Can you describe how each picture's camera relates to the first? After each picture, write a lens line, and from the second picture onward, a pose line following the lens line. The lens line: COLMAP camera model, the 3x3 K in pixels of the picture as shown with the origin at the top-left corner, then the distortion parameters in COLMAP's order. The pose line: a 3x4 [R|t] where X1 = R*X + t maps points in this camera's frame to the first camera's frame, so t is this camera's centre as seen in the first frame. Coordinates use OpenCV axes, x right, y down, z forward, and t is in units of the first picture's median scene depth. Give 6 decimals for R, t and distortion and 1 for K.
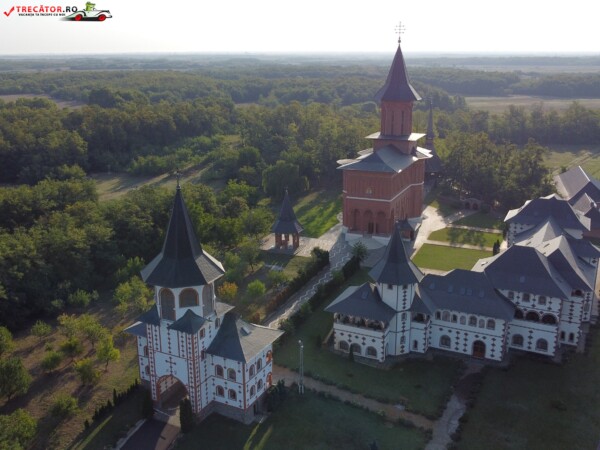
lens RADIAL K [[601.8, 0, 301.5], [0, 601.8, 224.6], [0, 0, 1]] dist [0.043220, 0.000000]
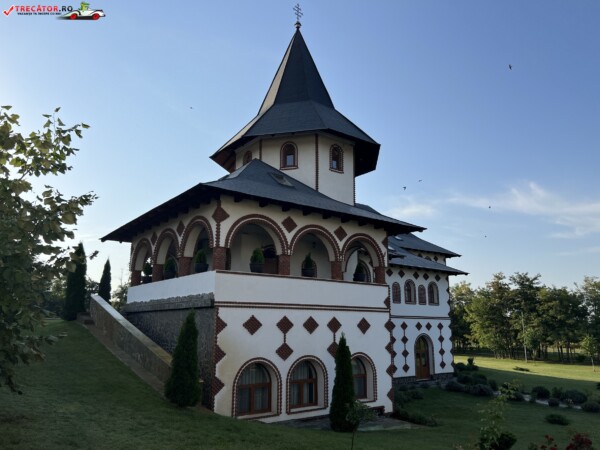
lens RADIAL K [[458.7, 0, 300.8], [0, 458.7, 226.8], [0, 0, 1]] dist [0.030094, -0.028823]
pose [[0.455569, 0.187917, 0.870140, -0.069140], [0.240482, 0.915144, -0.323543, 0.206353], [-0.857103, 0.356649, 0.371721, 0.916809]]
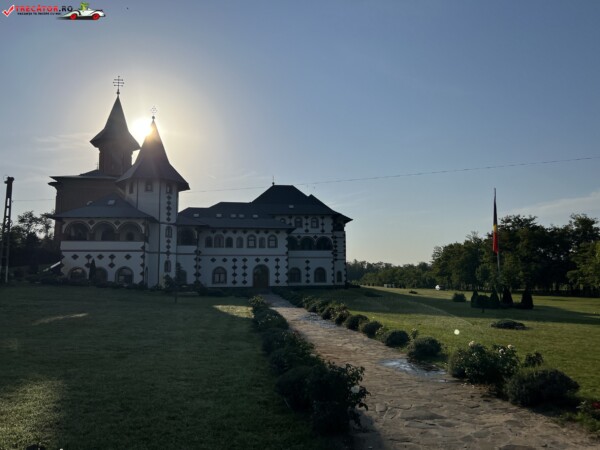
lens RADIAL K [[458.7, 0, 302.5], [0, 458.7, 225.0], [0, 0, 1]] dist [0.030094, -0.028823]
pose [[0.827879, 0.058936, 0.557802, -0.009506], [0.160841, 0.927758, -0.336741, 0.358625], [-0.537352, 0.368498, 0.758592, 0.475903]]
